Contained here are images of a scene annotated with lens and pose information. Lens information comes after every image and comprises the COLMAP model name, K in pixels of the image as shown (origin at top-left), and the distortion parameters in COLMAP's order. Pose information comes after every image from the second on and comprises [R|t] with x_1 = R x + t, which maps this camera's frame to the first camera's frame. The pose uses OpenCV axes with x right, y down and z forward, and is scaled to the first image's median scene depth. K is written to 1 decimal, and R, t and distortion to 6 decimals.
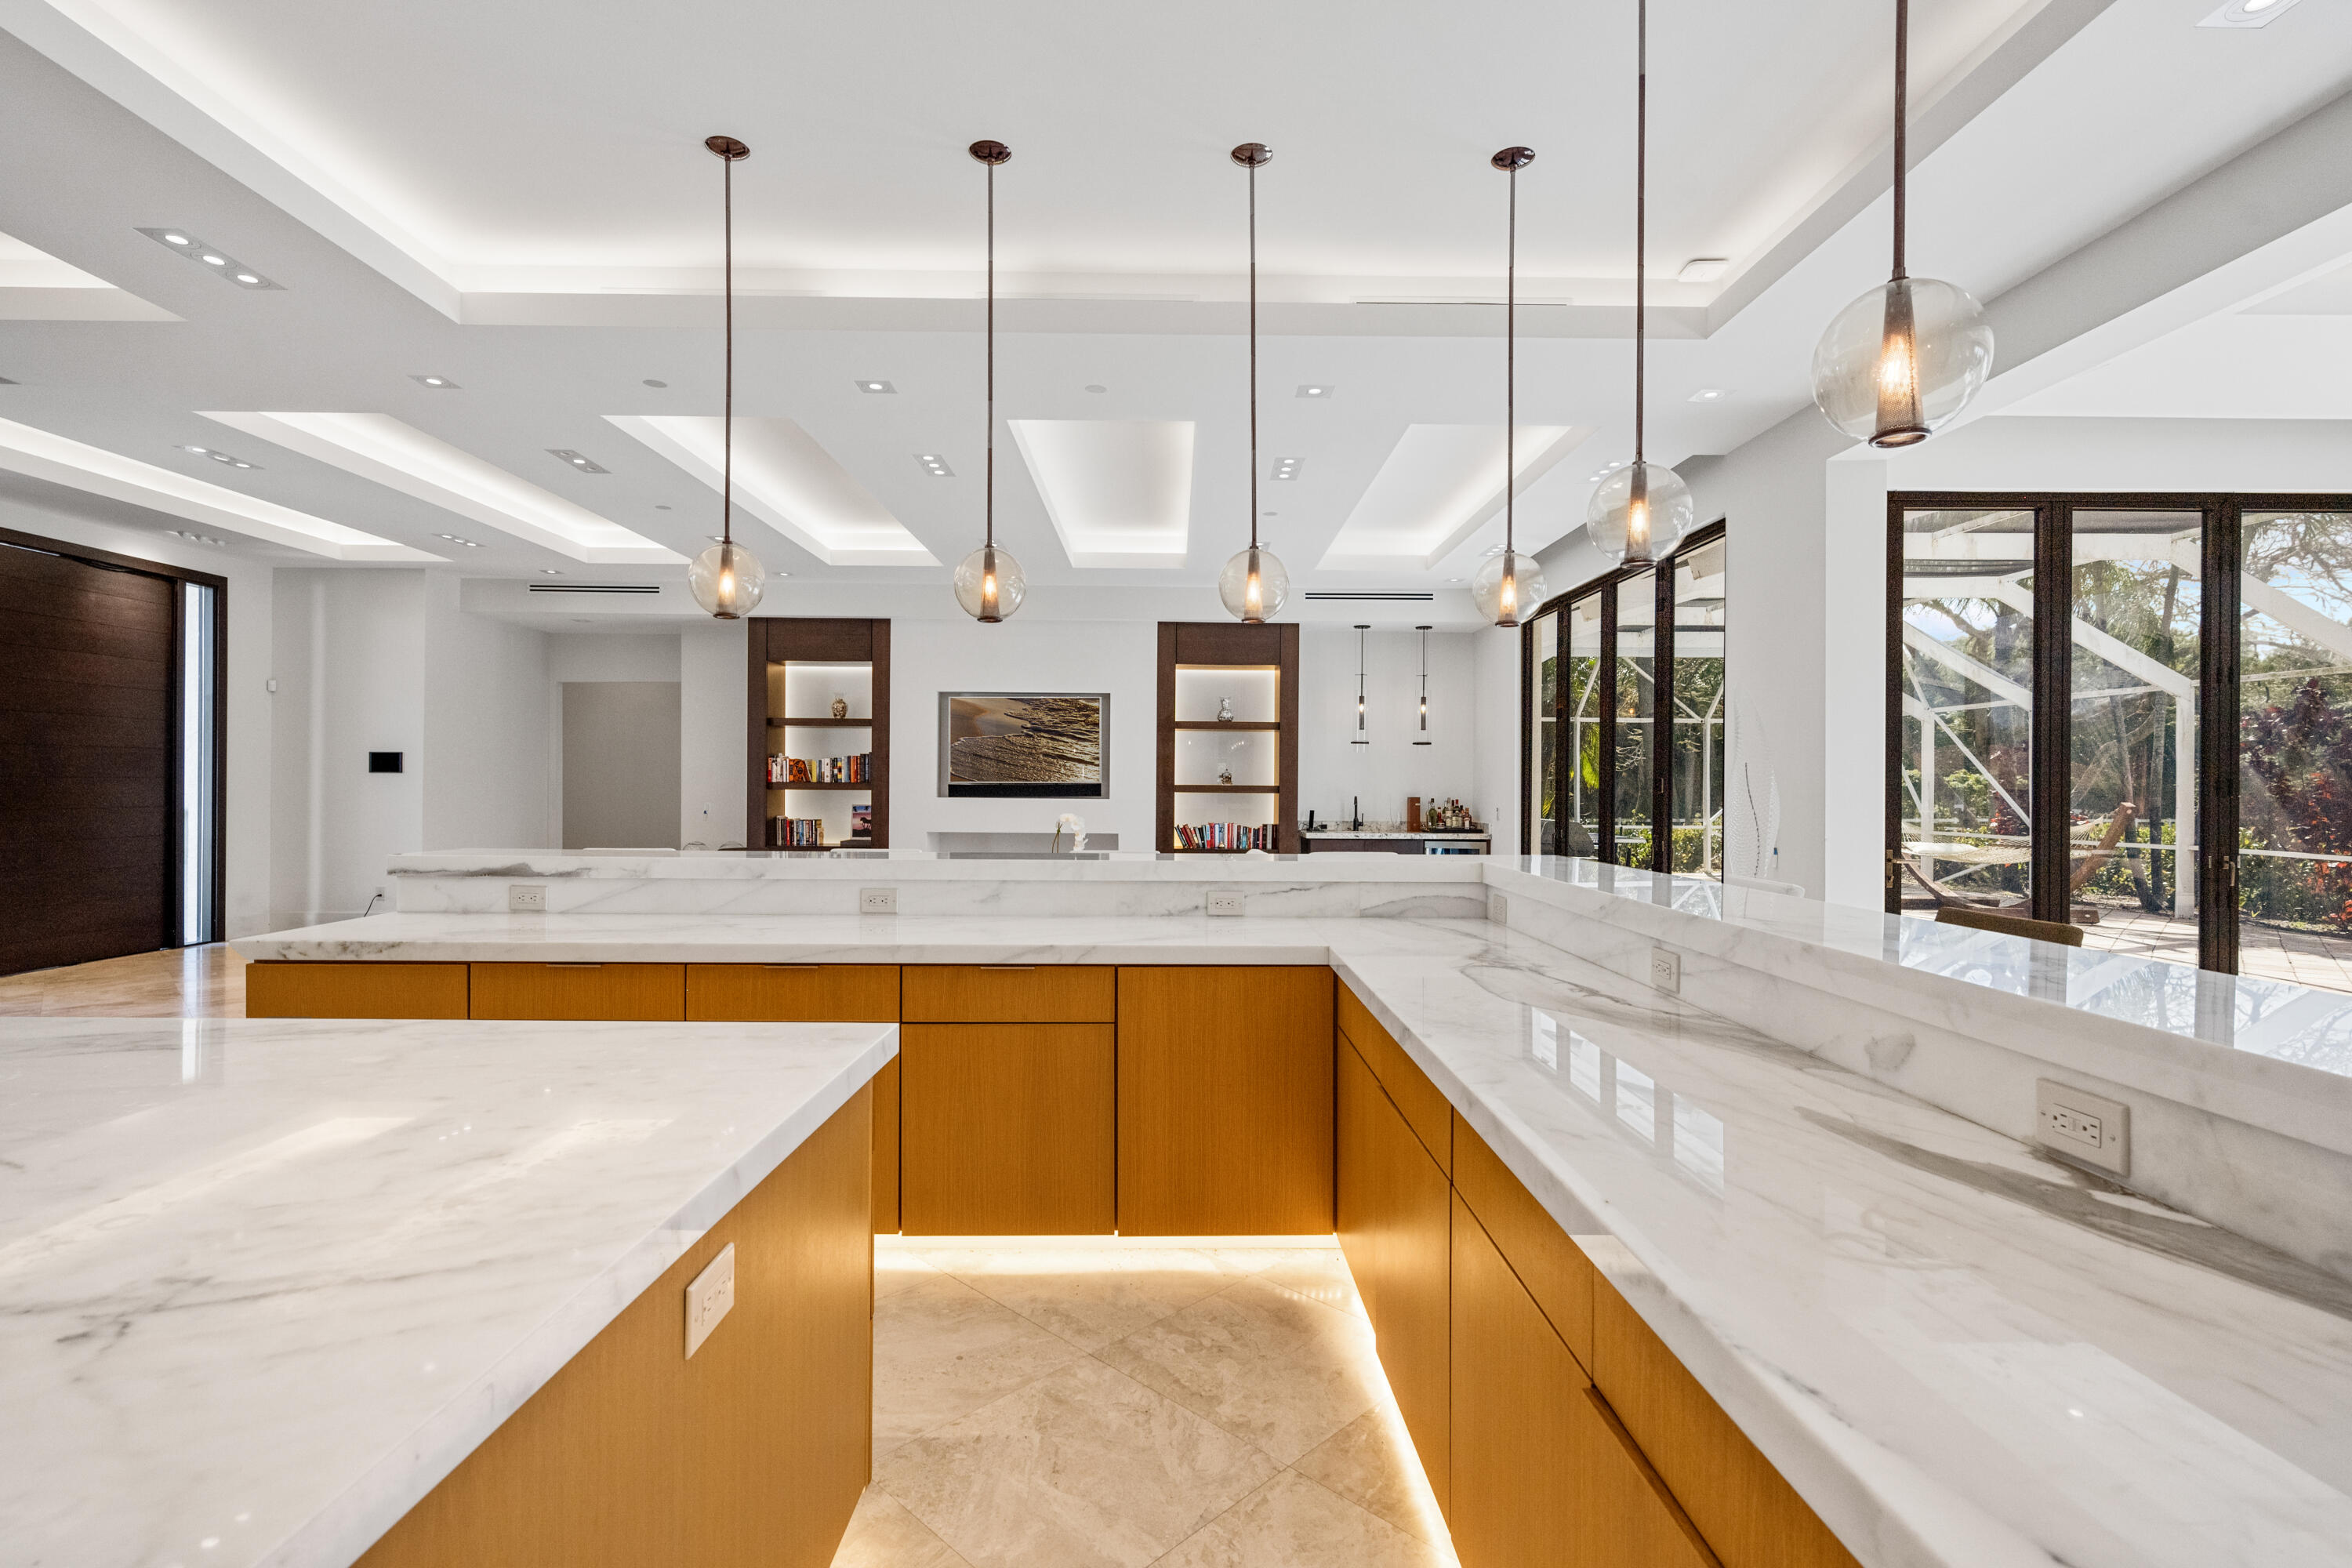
lens RADIAL K [[1086.5, 0, 1176.0], [0, 1086.5, 784.0], [0, 0, 1]] dist [0.002166, 0.000283]
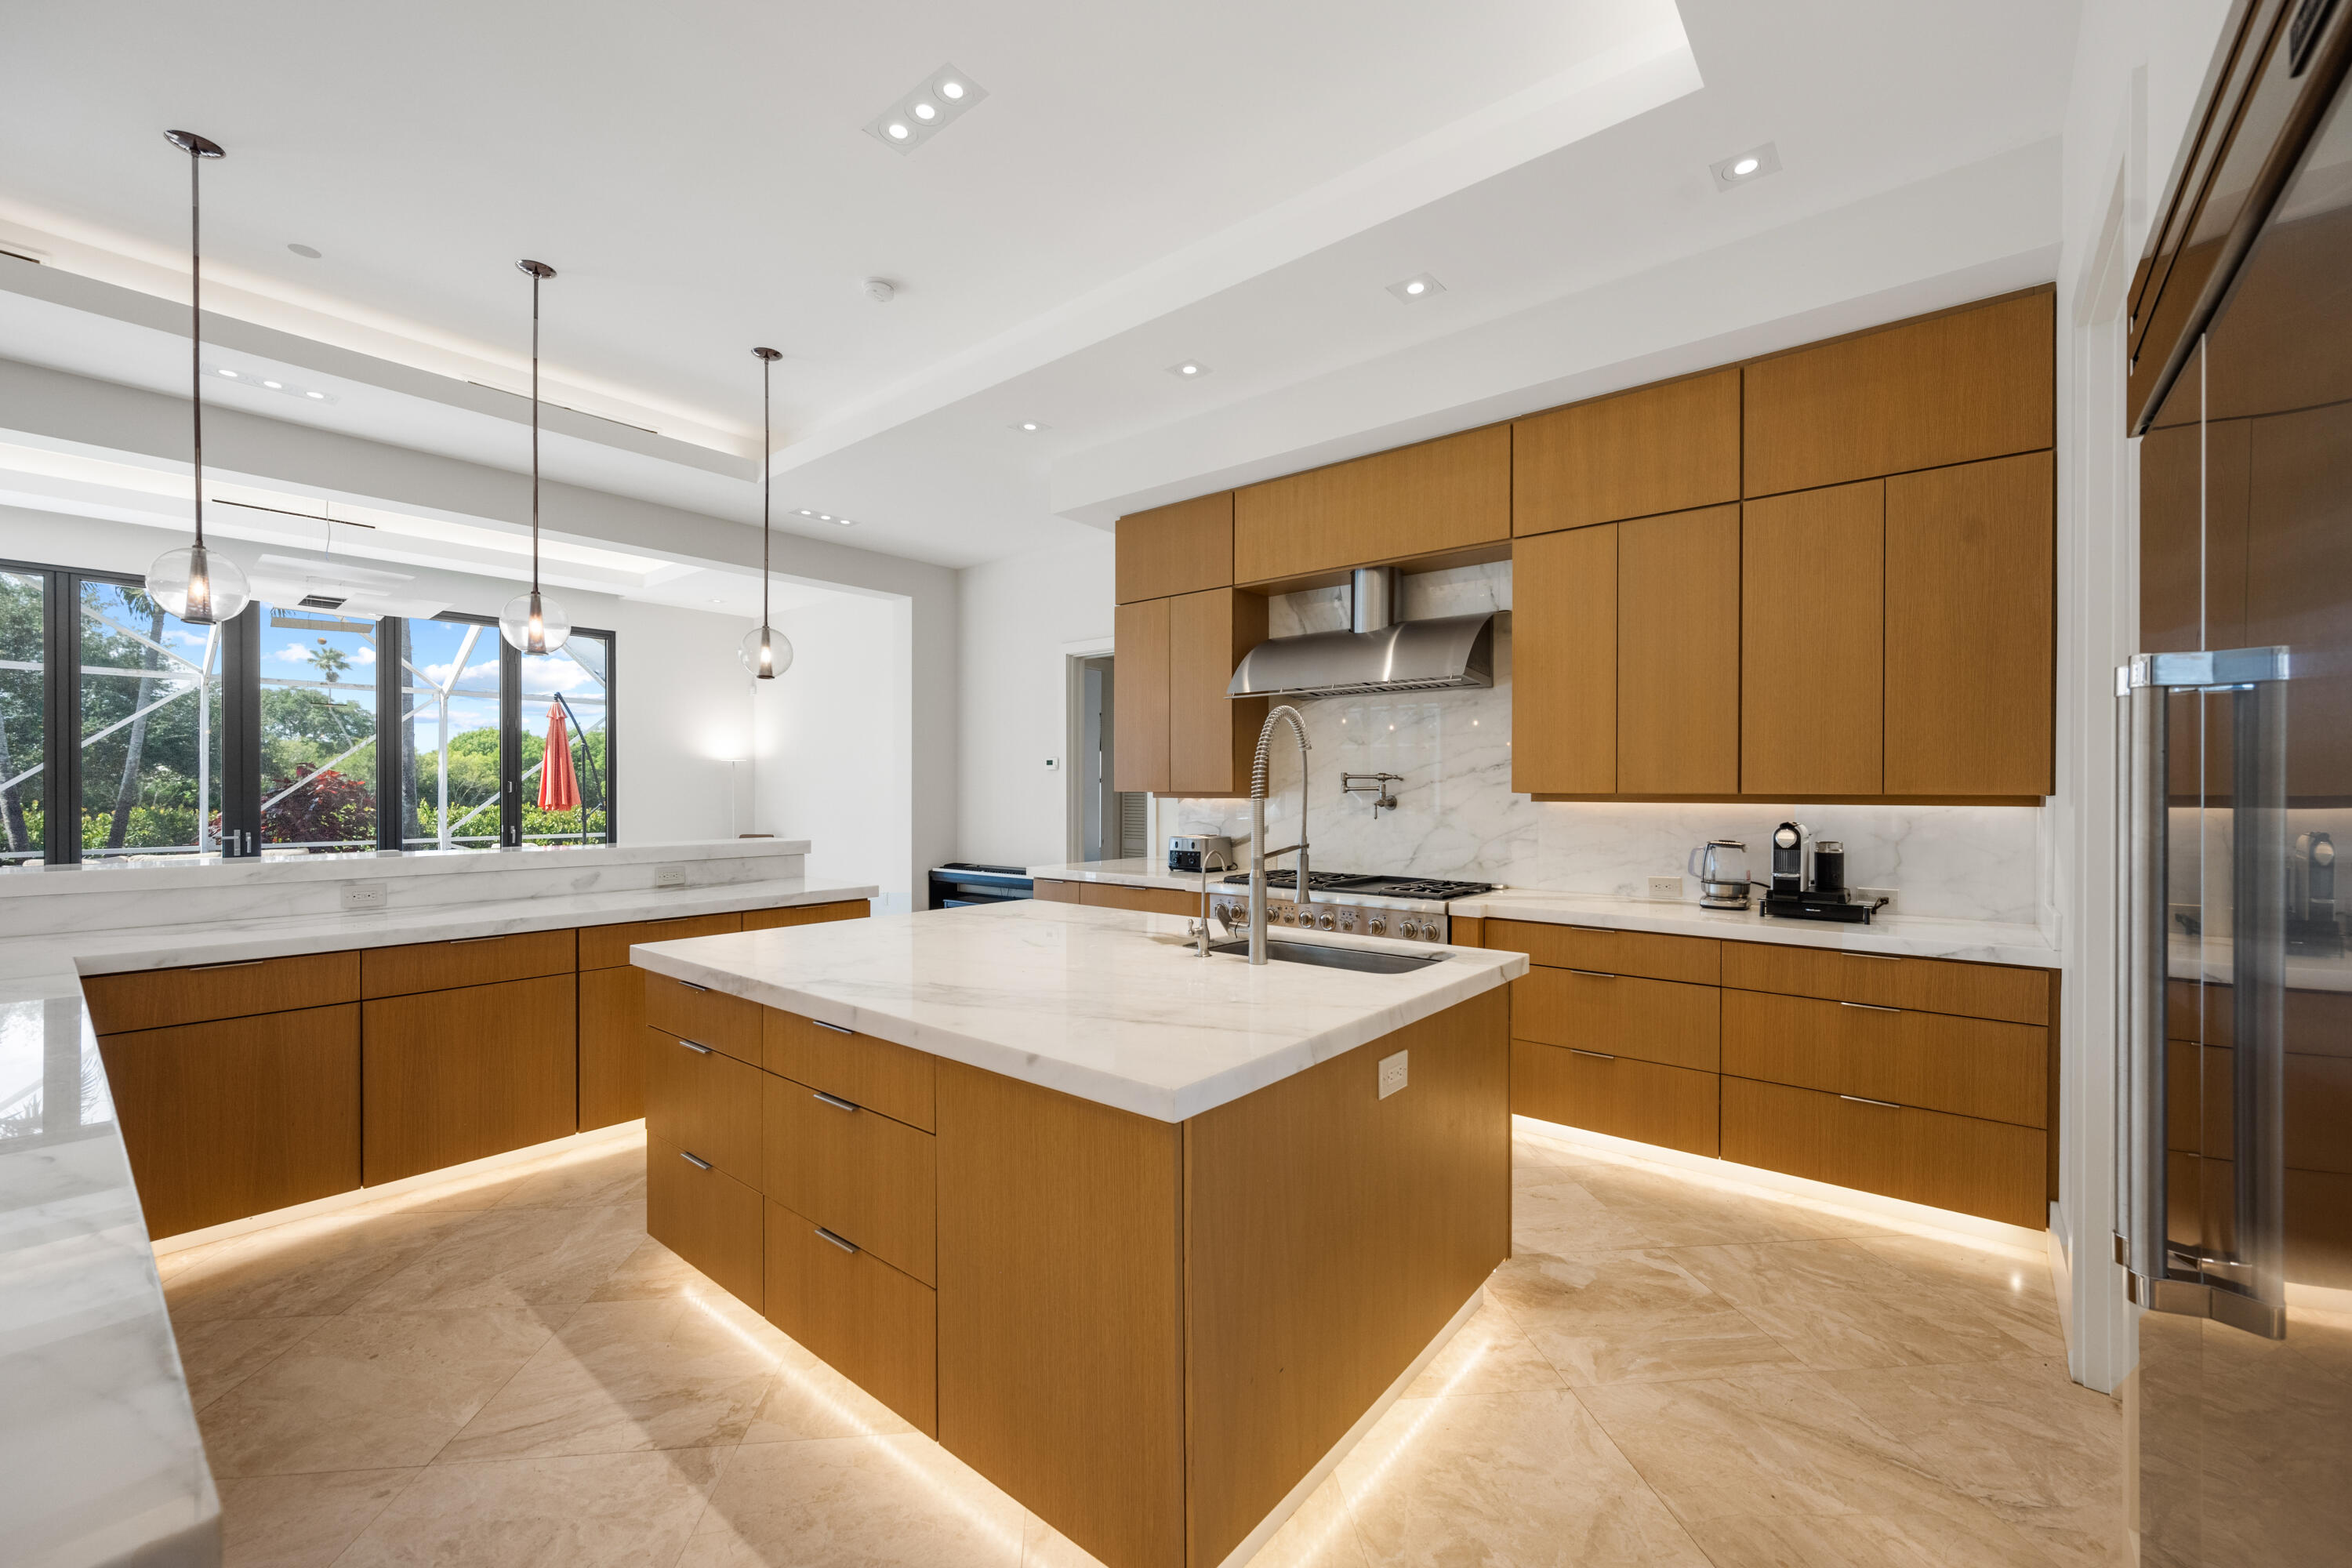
lens RADIAL K [[928.0, 0, 1185.5], [0, 928.0, 802.4], [0, 0, 1]] dist [-0.005556, -0.000514]
pose [[-0.772100, -0.017231, 0.635267, -1.279462], [-0.007940, 0.999816, 0.017470, -0.009895], [-0.635451, 0.008444, -0.772095, 1.141299]]
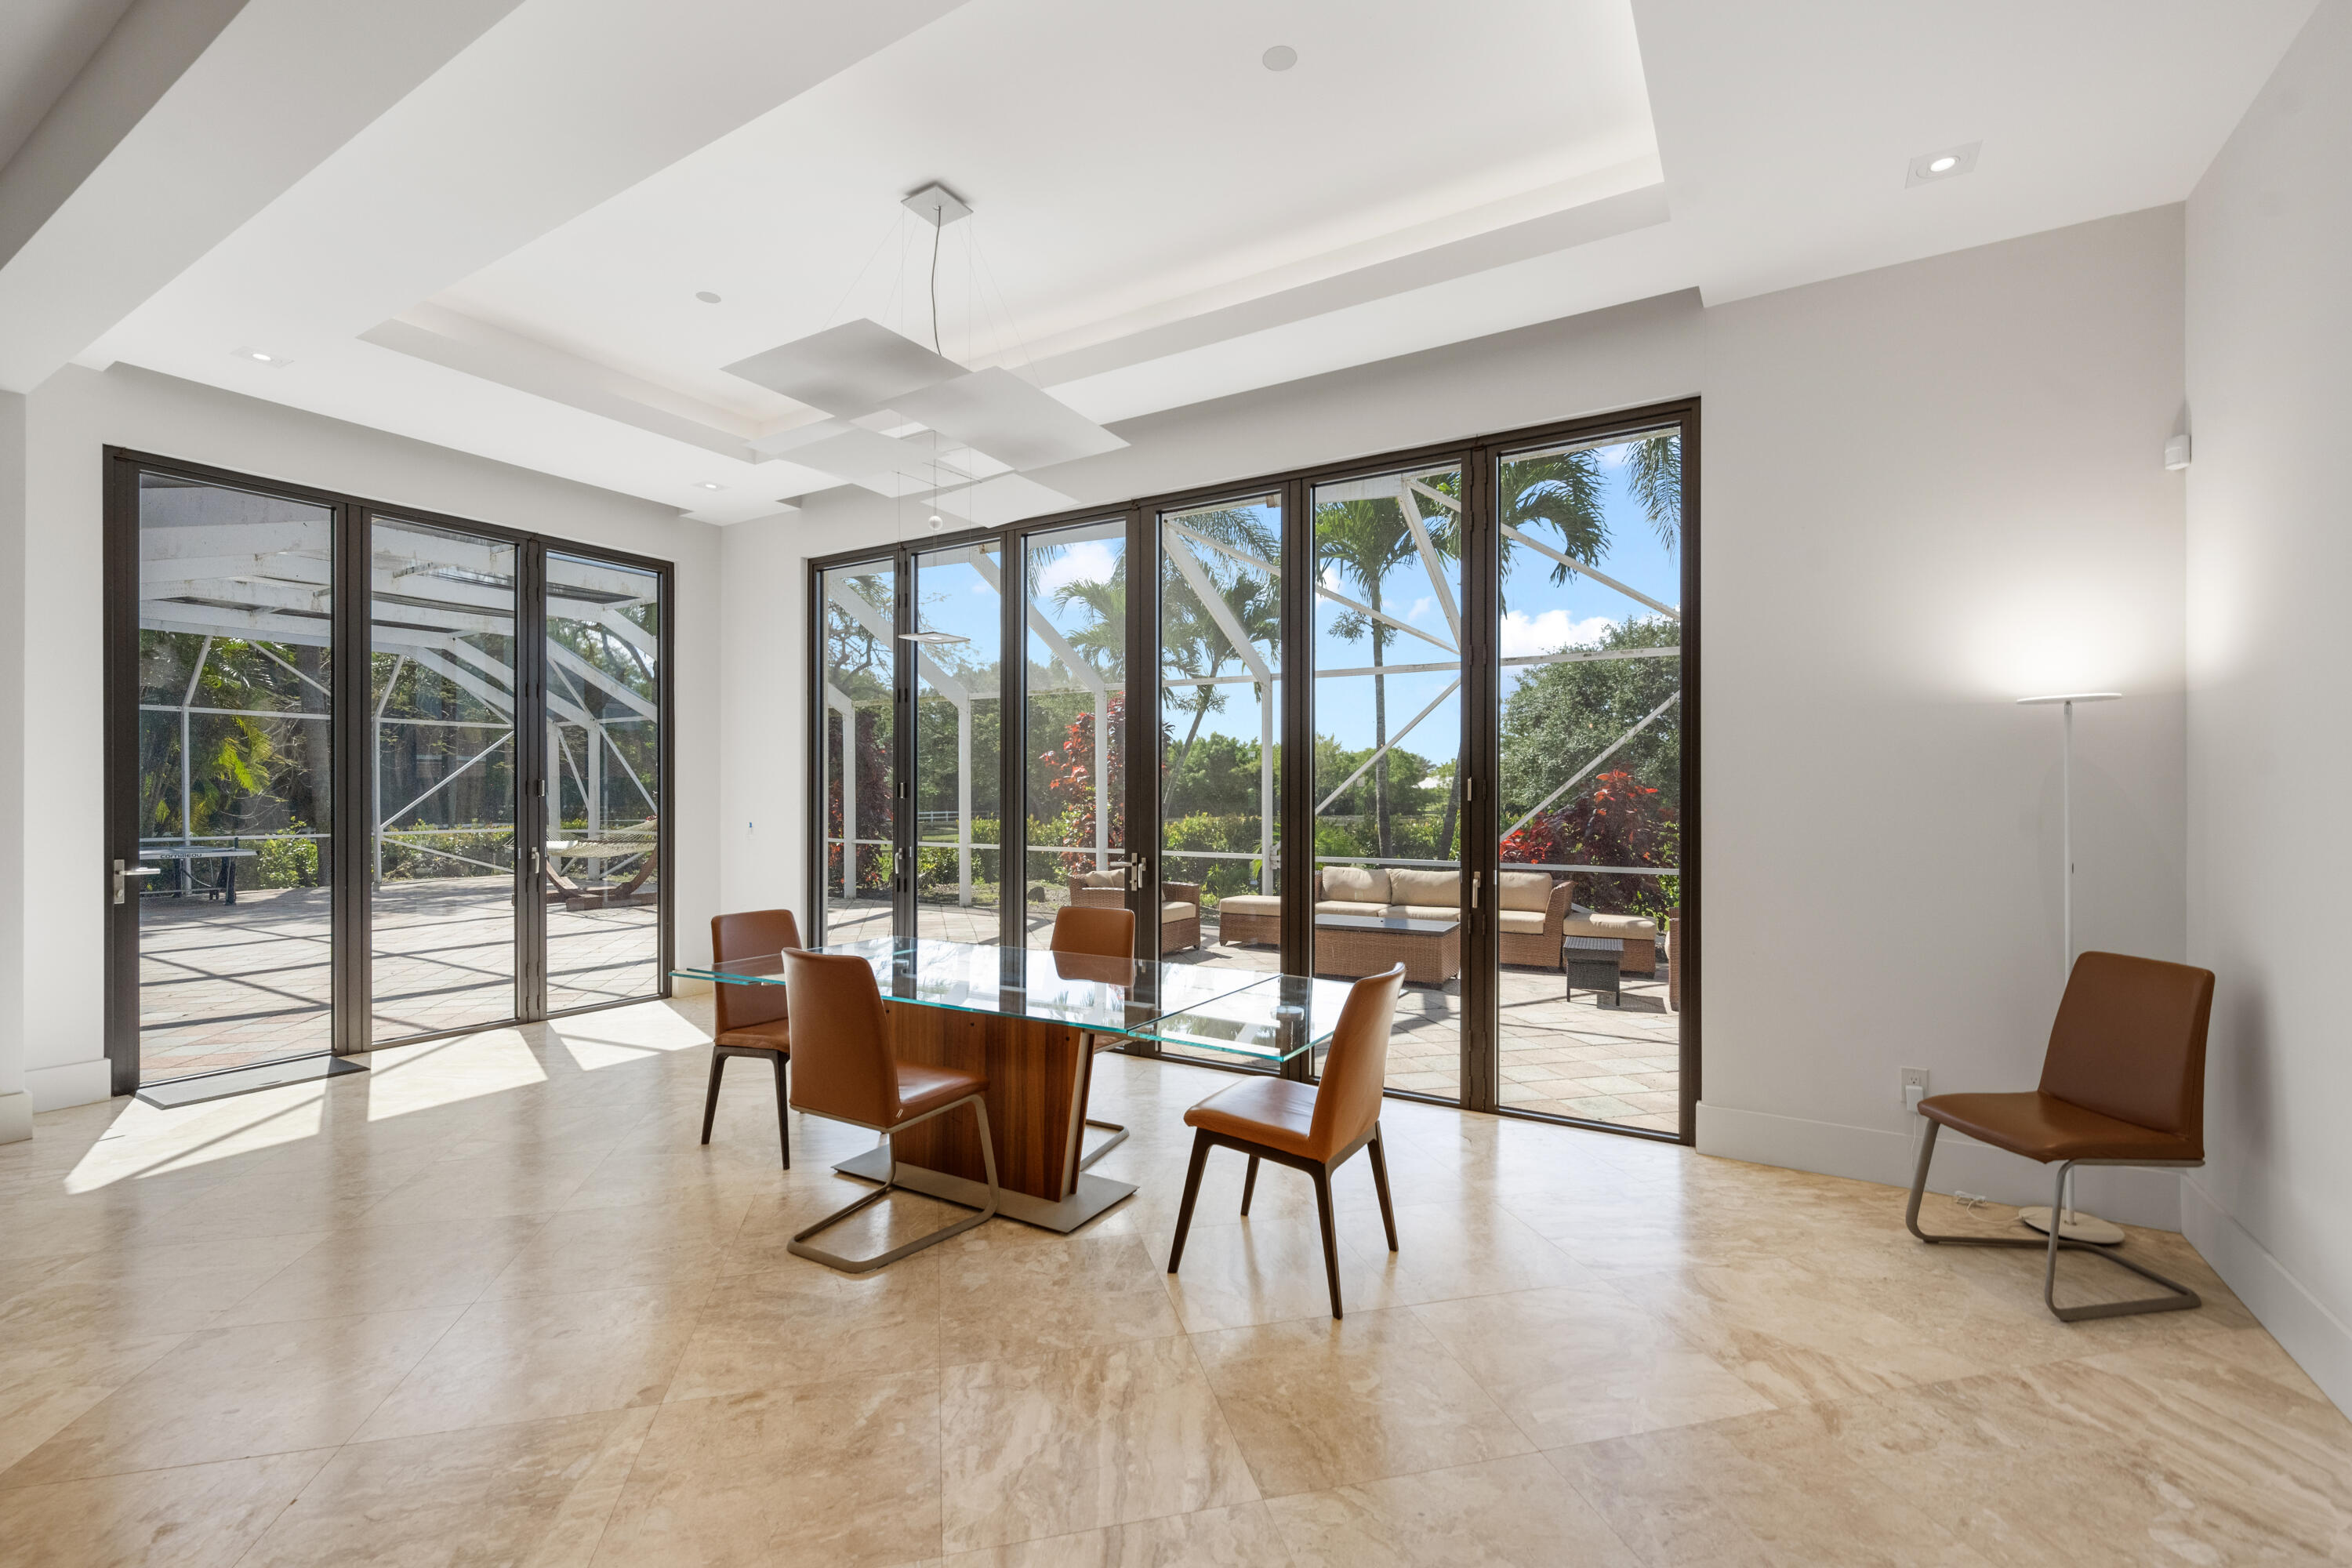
lens RADIAL K [[998.1, 0, 1181.2], [0, 998.1, 794.4], [0, 0, 1]] dist [0.003737, 0.000133]
pose [[0.525289, -0.006844, 0.850896, 0.894596], [0.001420, 0.999973, 0.007167, 0.007041], [-0.850923, -0.002556, 0.525285, -0.296588]]
